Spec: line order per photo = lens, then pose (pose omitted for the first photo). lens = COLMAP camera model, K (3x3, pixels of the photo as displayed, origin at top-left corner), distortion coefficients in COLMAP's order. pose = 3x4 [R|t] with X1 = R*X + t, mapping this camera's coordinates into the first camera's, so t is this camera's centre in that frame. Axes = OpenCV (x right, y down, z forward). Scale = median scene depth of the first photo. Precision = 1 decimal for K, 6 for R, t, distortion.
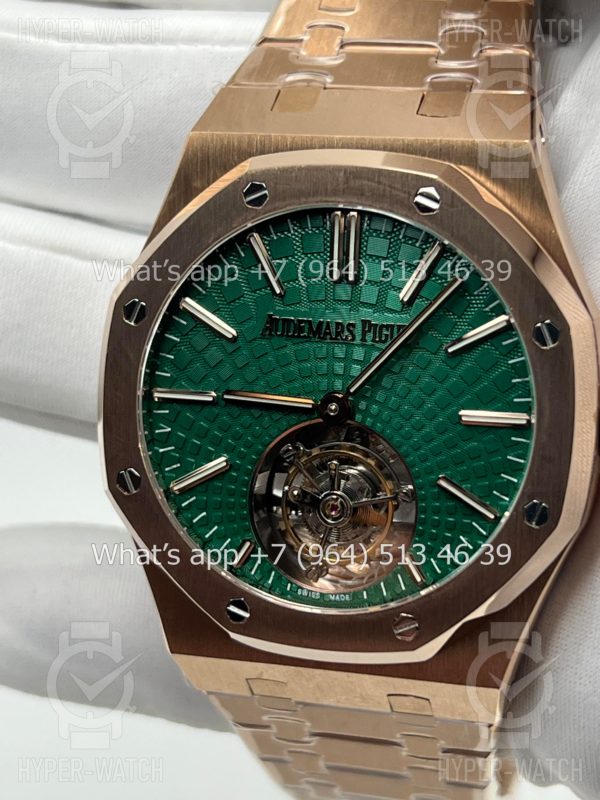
lens RADIAL K [[1904.8, 0, 299.8], [0, 1904.8, 400.8], [0, 0, 1]] dist [0.212986, 0.000000]
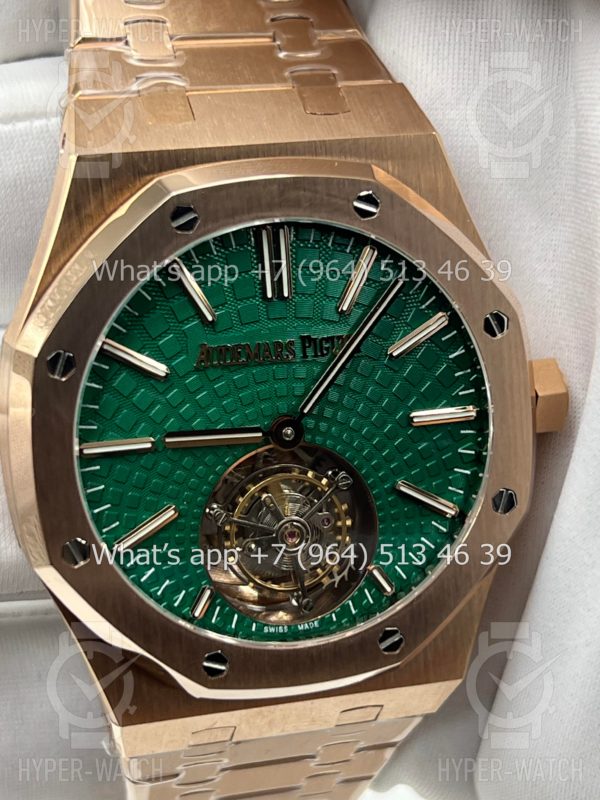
lens RADIAL K [[1904.8, 0, 301.5], [0, 1904.8, 404.8], [0, 0, 1]] dist [0.212986, 0.000000]
pose [[0.852443, -0.169824, 0.494471, -0.436547], [0.140579, 0.985397, 0.096079, -0.098529], [-0.503566, -0.012390, 0.863868, 0.176556]]
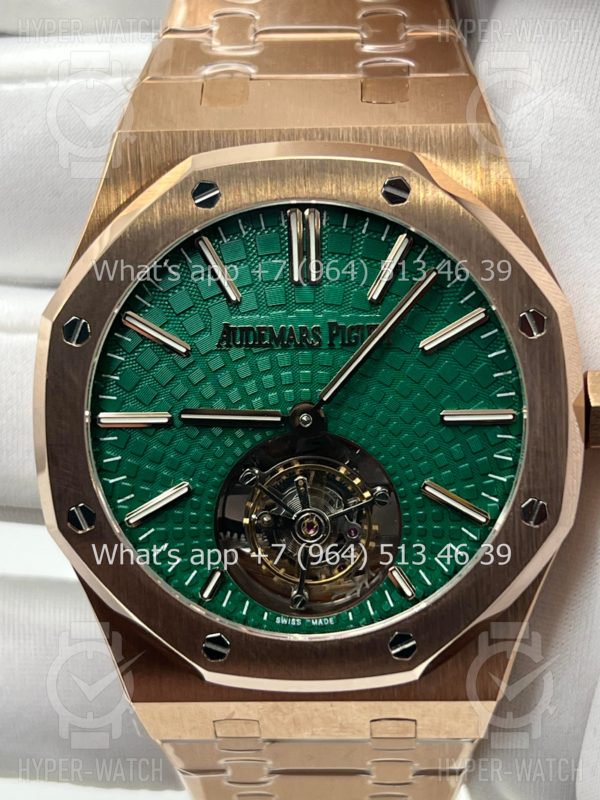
lens RADIAL K [[1904.8, 0, 306.7], [0, 1904.8, 400.8], [0, 0, 1]] dist [0.212986, 0.000000]
pose [[0.973240, -0.076382, 0.216727, -0.180572], [0.078983, 0.996870, -0.003352, -0.001931], [-0.215792, 0.020380, 0.976227, 0.089899]]
